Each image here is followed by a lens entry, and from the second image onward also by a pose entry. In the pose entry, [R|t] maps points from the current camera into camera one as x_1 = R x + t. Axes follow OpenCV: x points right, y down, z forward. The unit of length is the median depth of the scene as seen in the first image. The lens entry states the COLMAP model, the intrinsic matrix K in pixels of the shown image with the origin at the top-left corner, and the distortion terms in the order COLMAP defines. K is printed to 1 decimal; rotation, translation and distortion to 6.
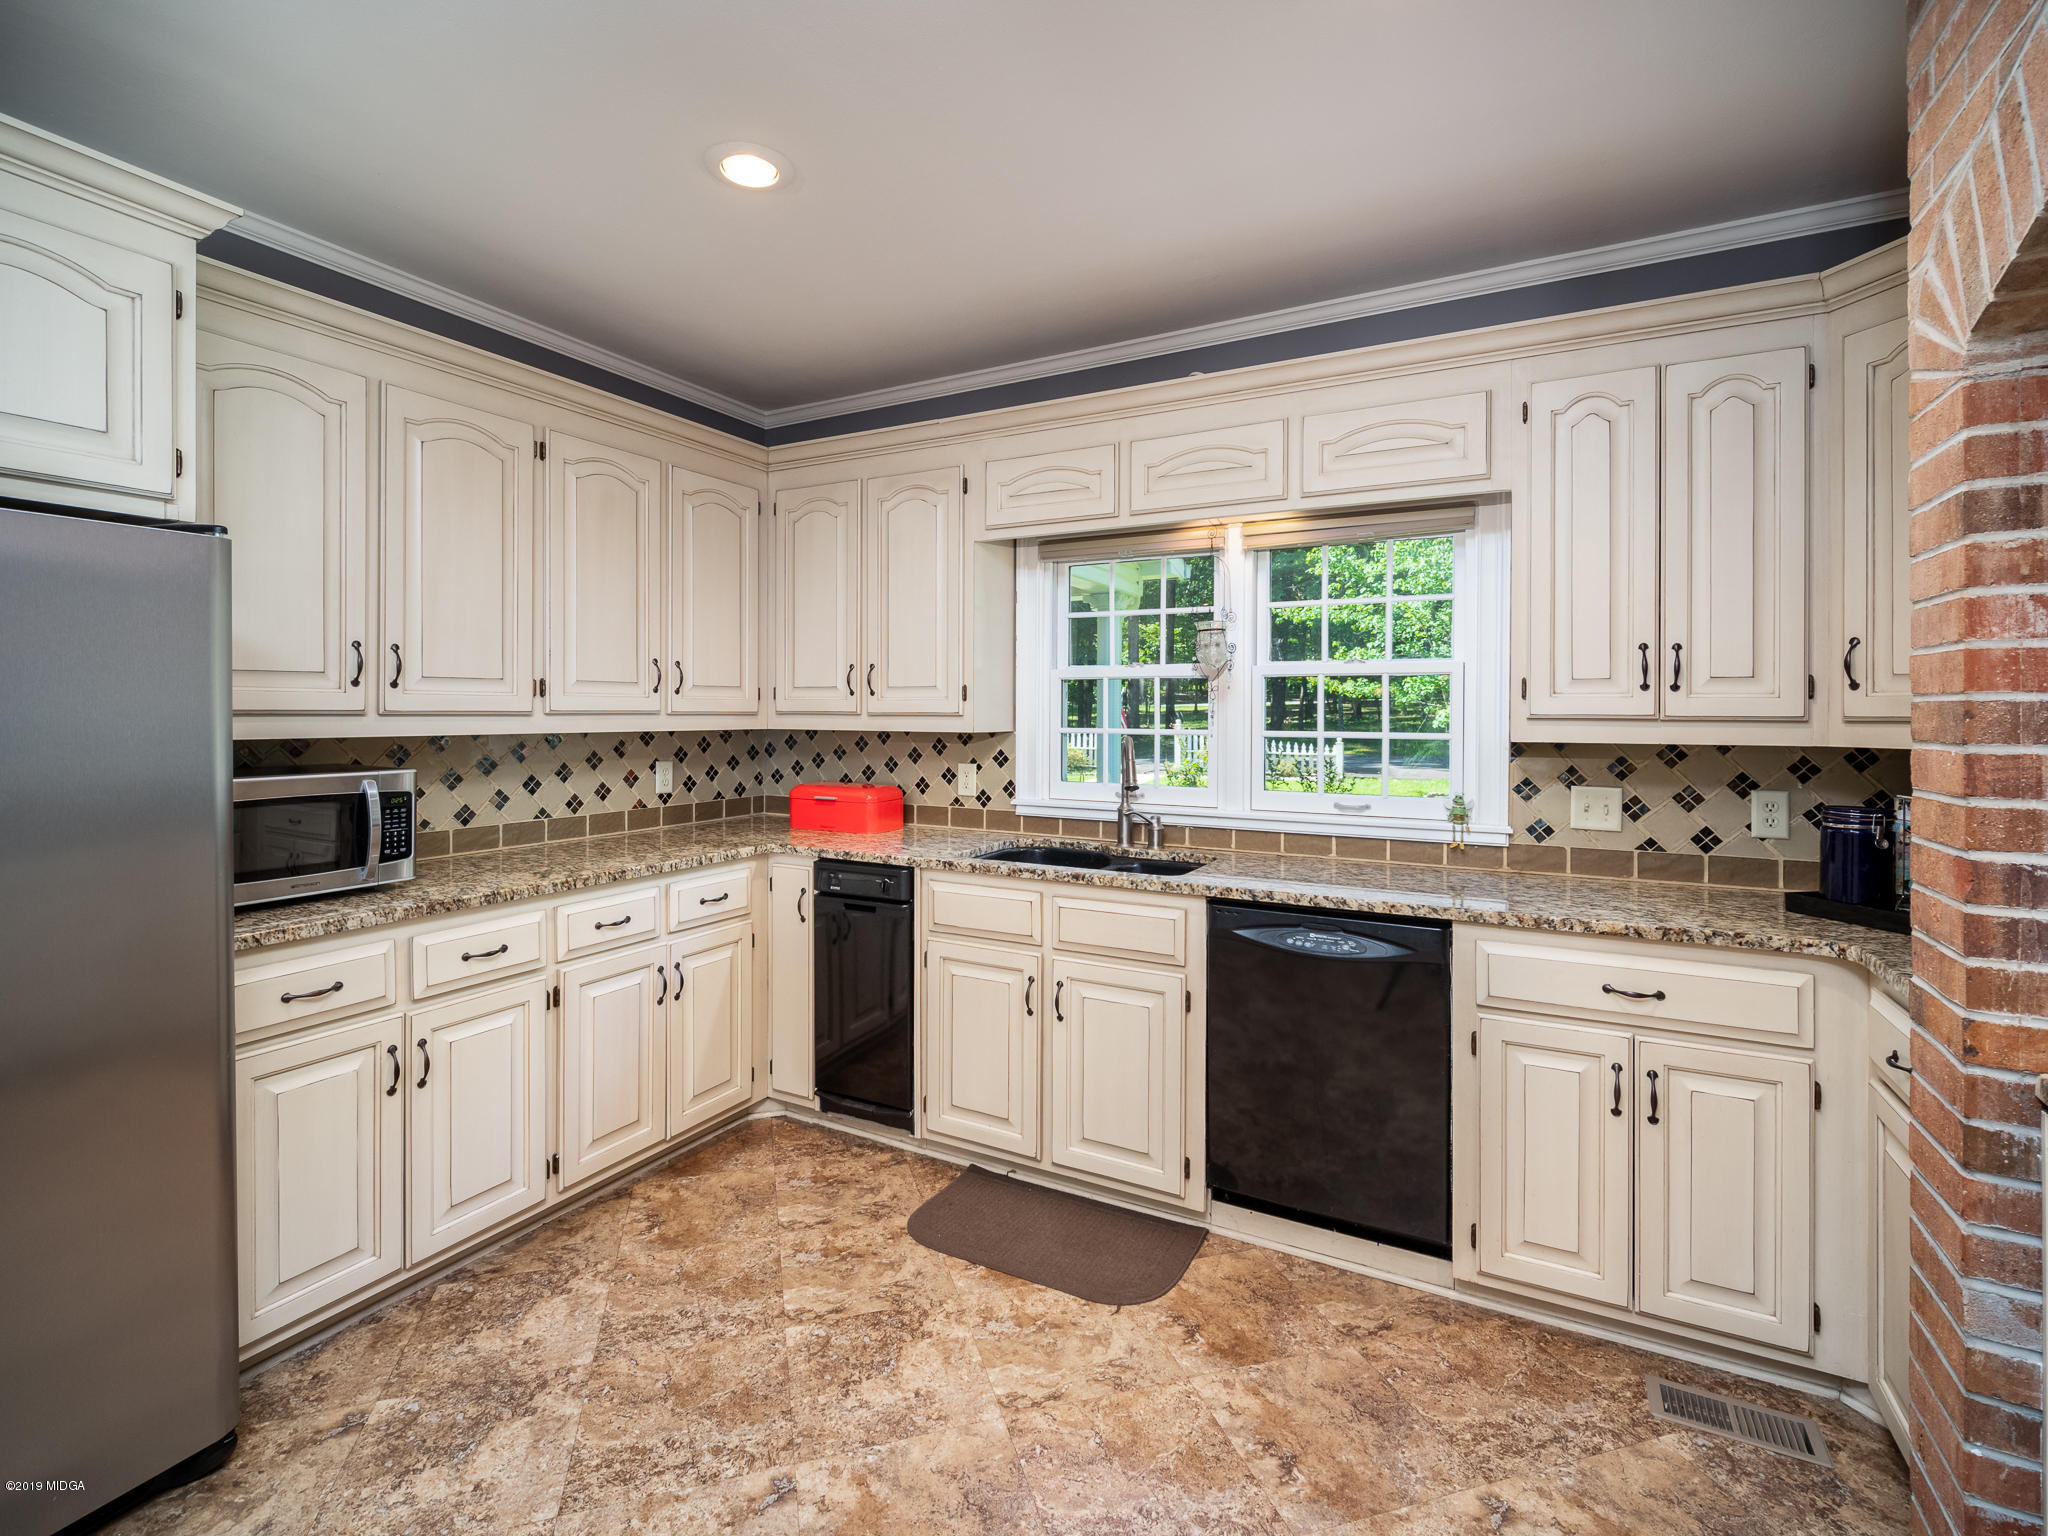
lens RADIAL K [[953.7, 0, 1027.1], [0, 953.7, 693.9], [0, 0, 1]] dist [-0.003215, 0.000058]
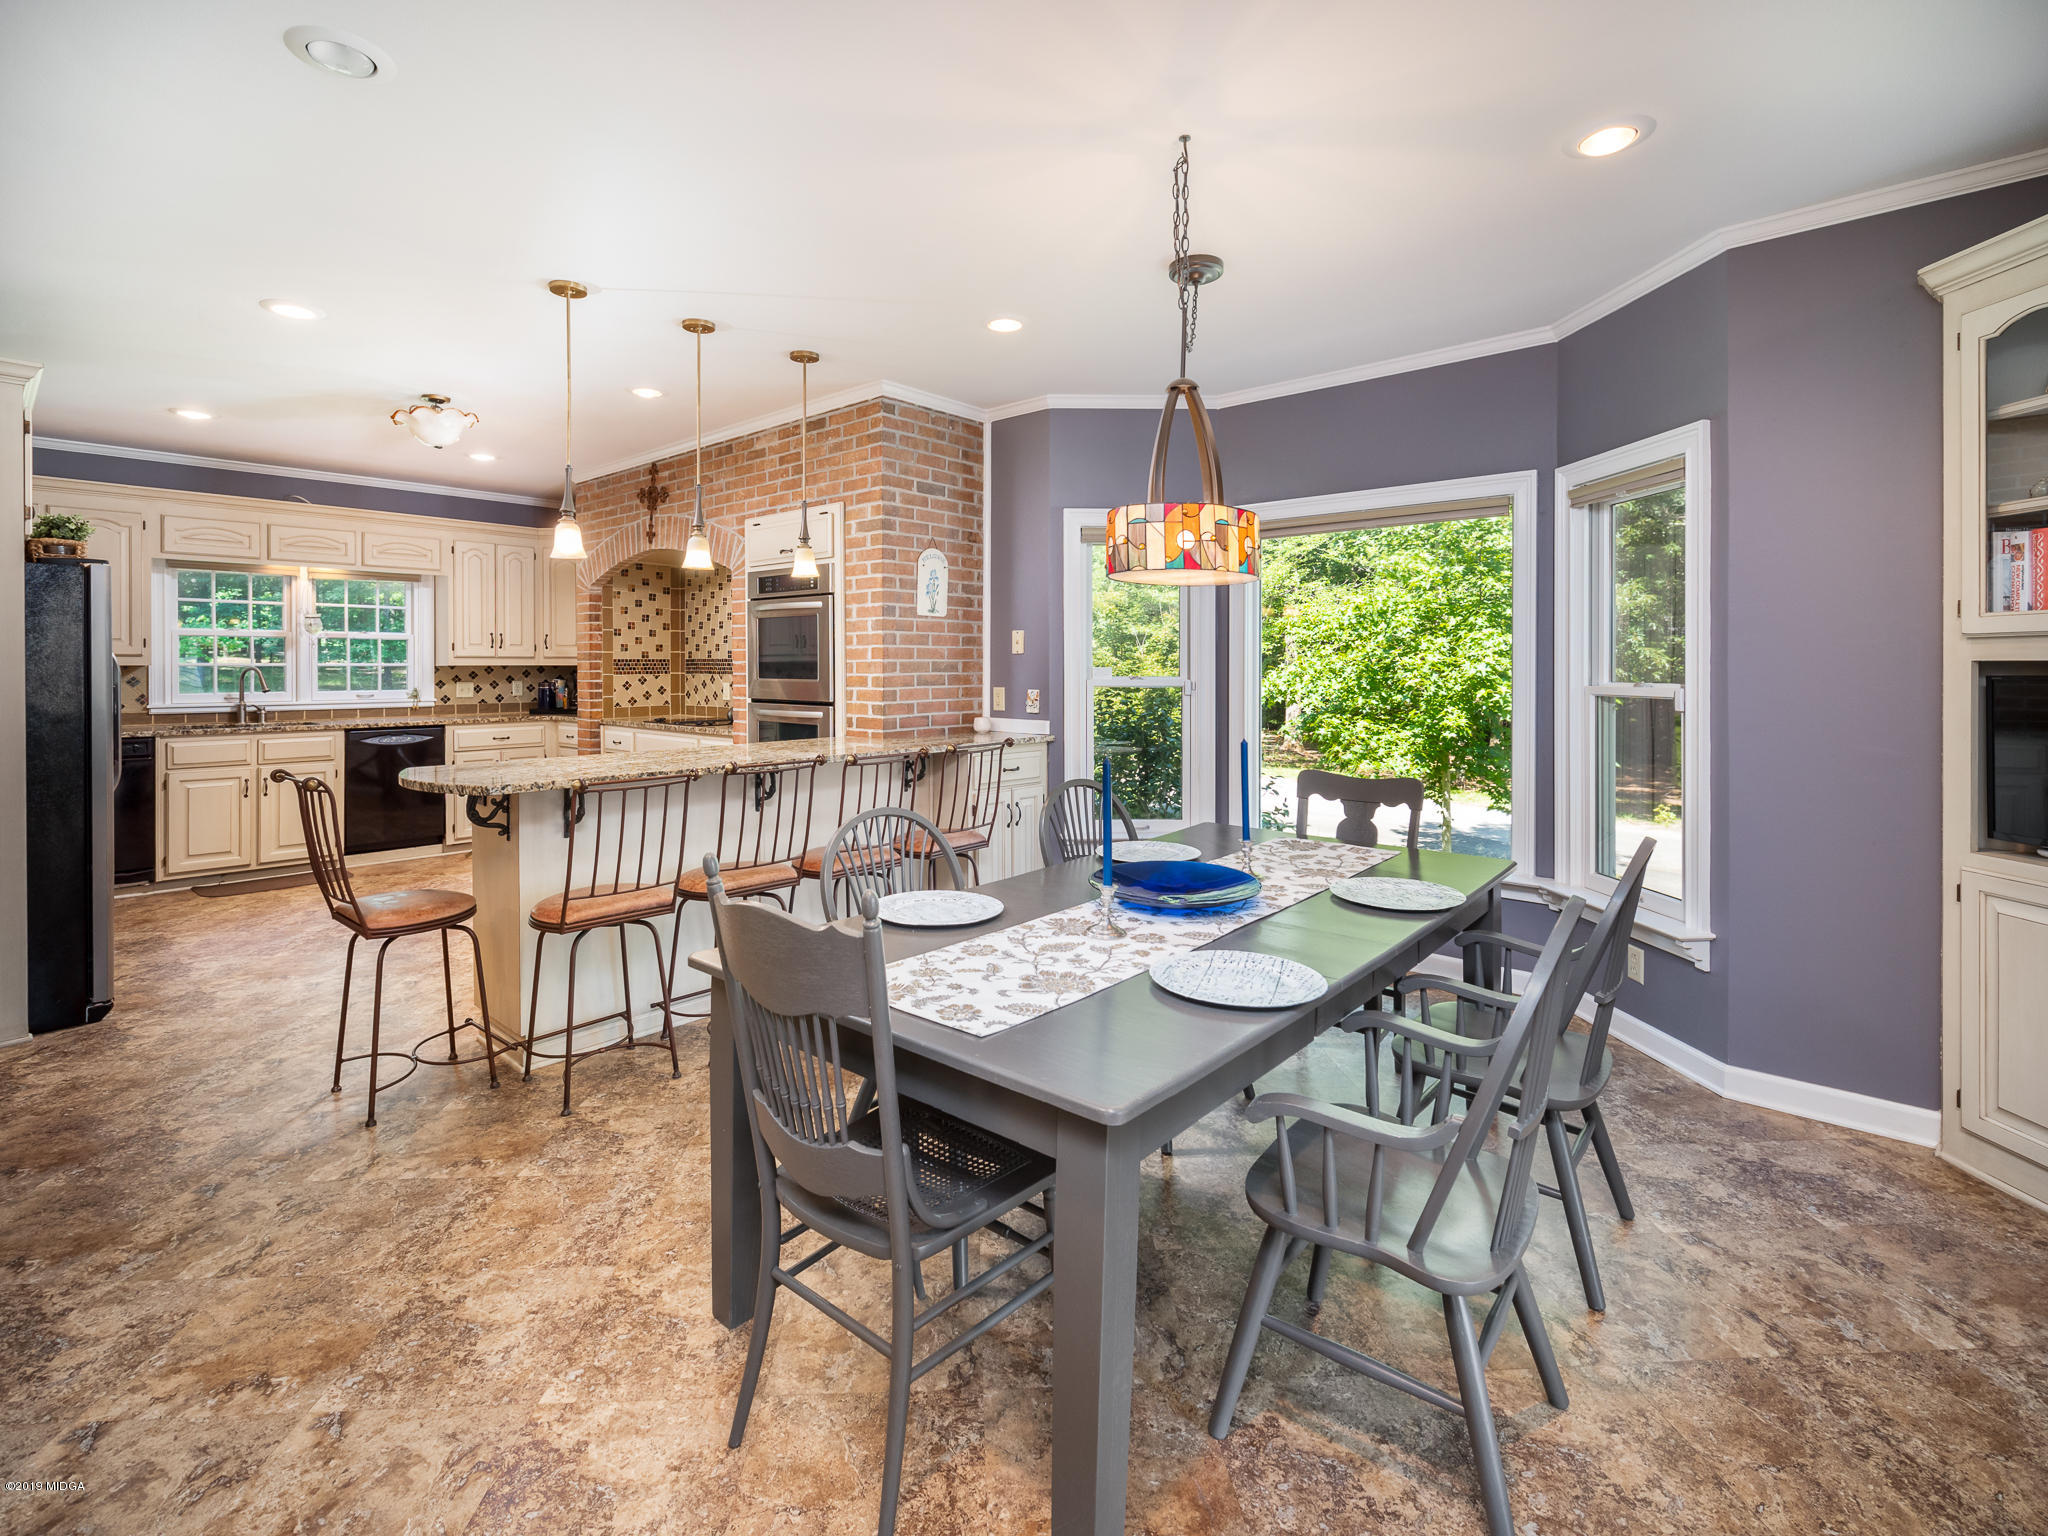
lens RADIAL K [[953.7, 0, 1027.1], [0, 953.7, 693.9], [0, 0, 1]] dist [-0.003215, 0.000058]
pose [[0.201660, -0.032765, 0.978907, -1.854155], [-0.016532, 0.999184, 0.036849, 0.001375], [-0.979316, -0.023614, 0.200954, -1.212394]]
